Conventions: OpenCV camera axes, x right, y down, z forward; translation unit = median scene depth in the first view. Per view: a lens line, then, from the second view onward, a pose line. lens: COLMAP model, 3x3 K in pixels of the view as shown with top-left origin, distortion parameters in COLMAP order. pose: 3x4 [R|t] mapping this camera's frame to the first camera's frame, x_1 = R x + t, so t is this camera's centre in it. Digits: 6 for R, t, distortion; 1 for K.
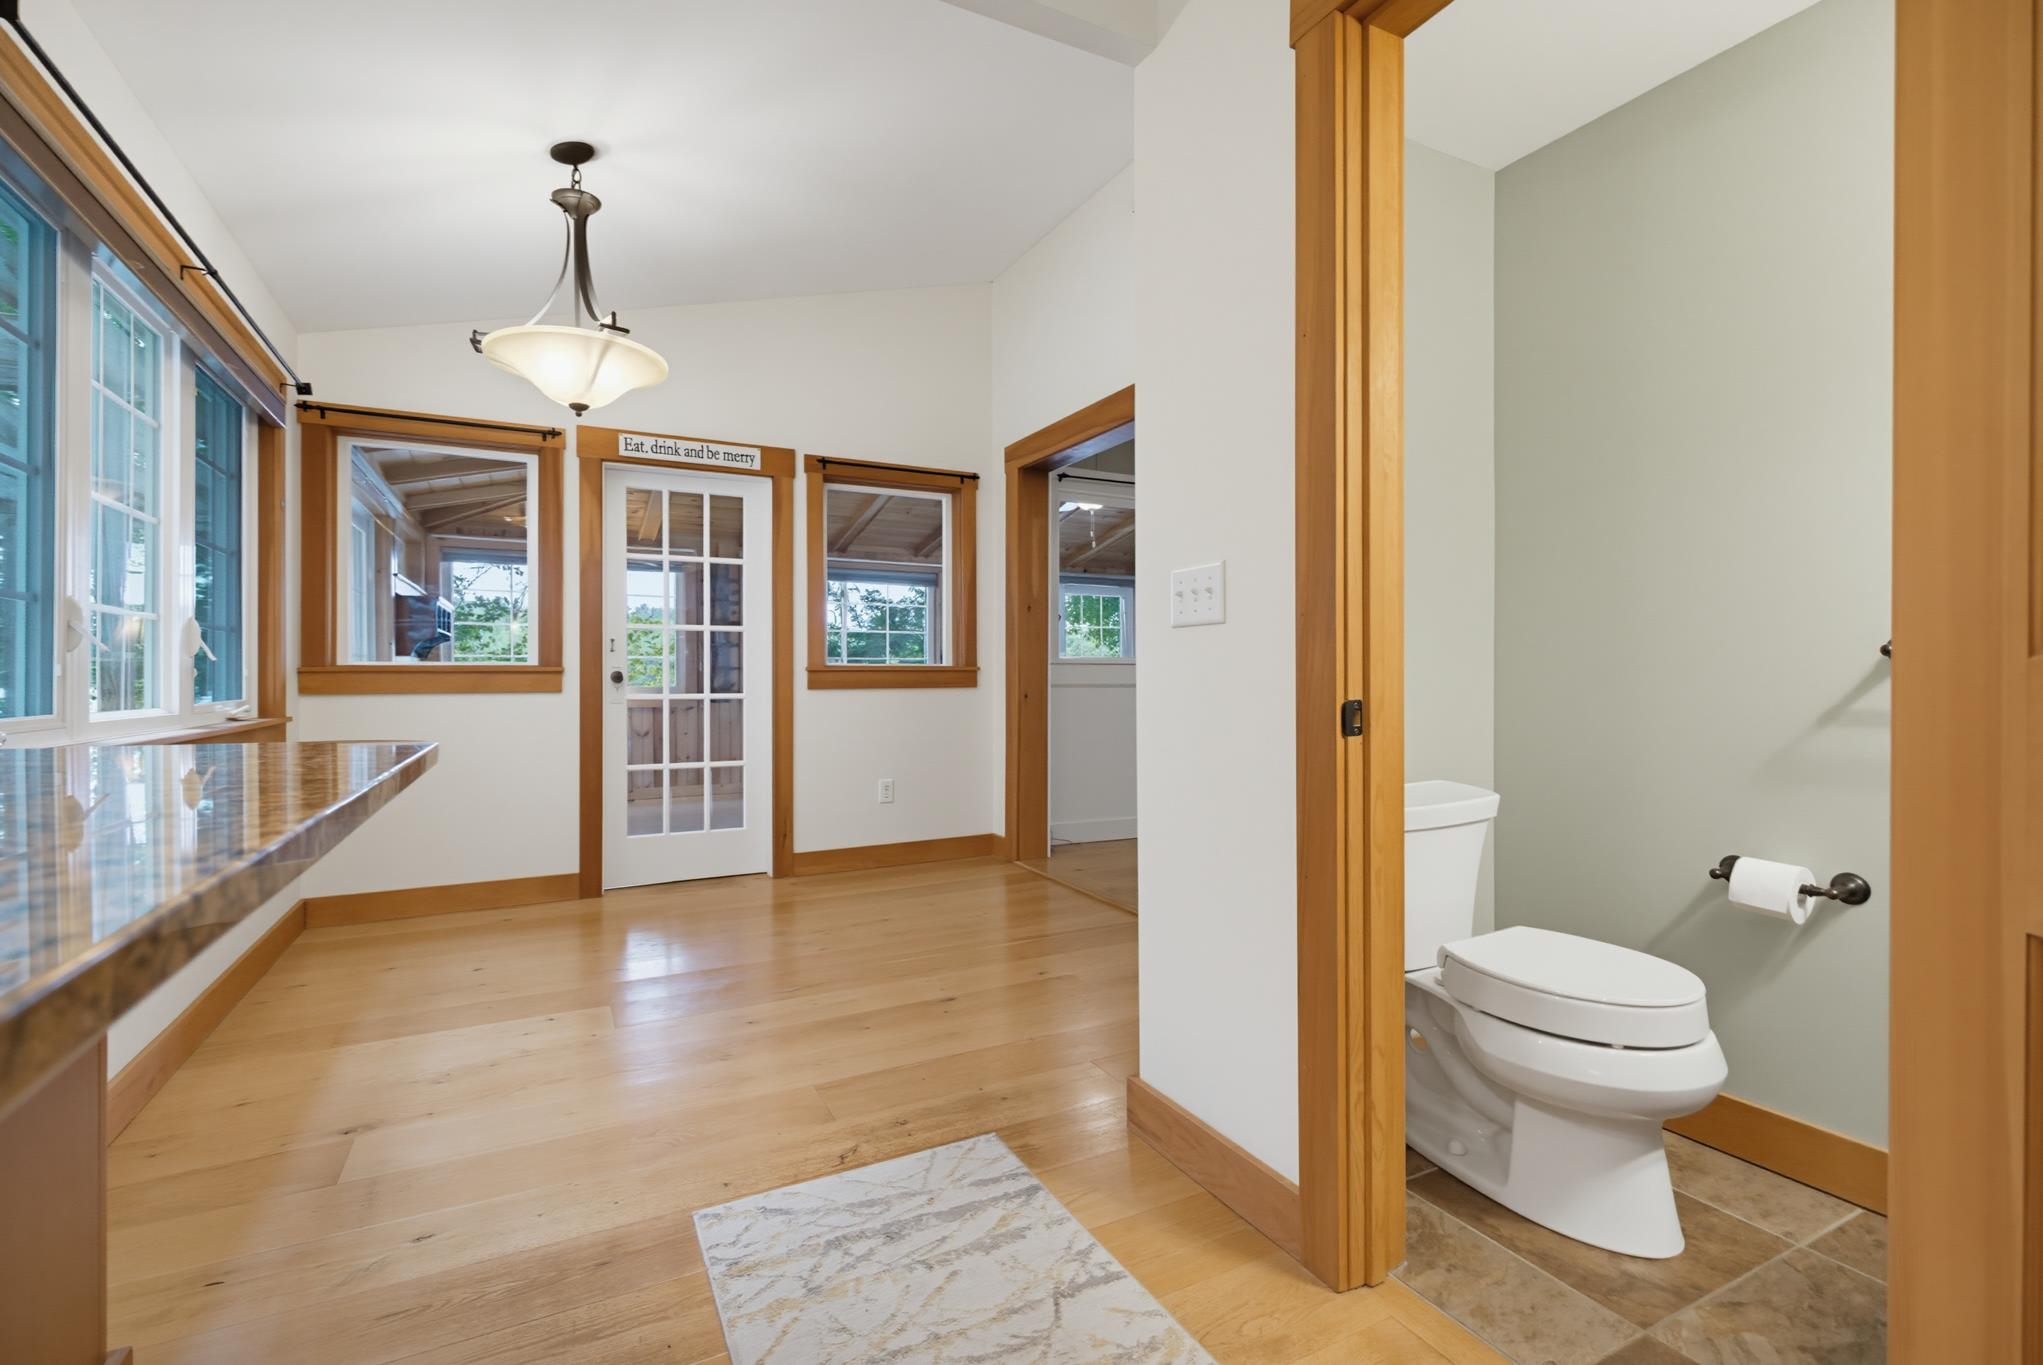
lens RADIAL K [[914.2, 0, 1021.5], [0, 914.2, 682.5], [0, 0, 1]] dist [-0.003067, -0.000726]
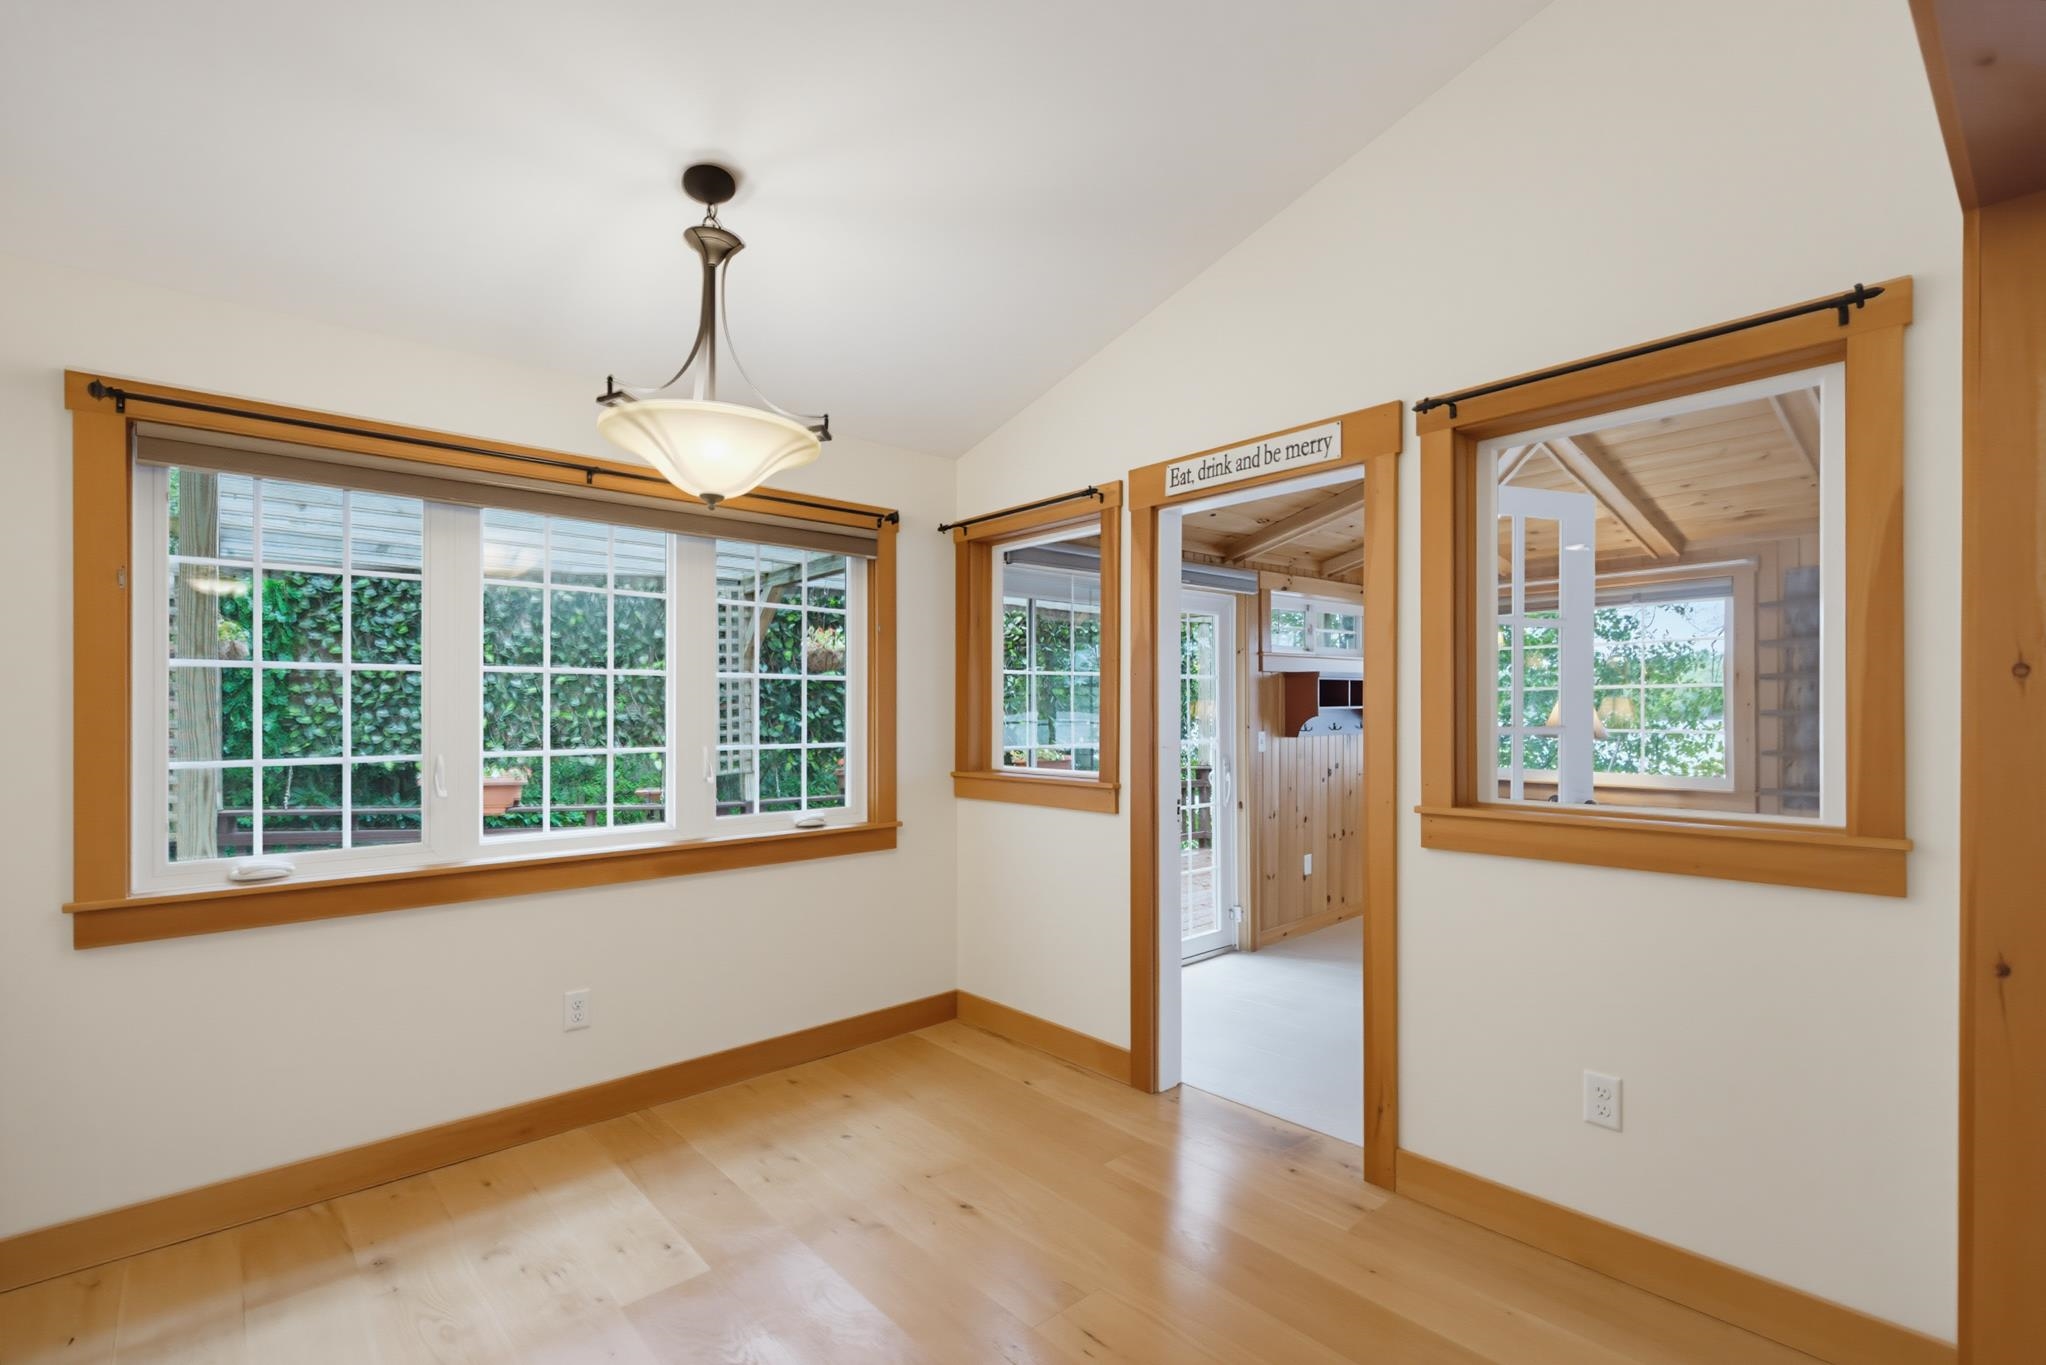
lens RADIAL K [[924.7, 0, 1030.8], [0, 924.7, 708.3], [0, 0, 1]] dist [-0.002513, -0.000430]
pose [[0.245399, 0.000379, -0.969422, 0.359422], [-0.000879, 1.000000, 0.000168, -0.116300], [0.969422, 0.000811, 0.245399, 1.042048]]
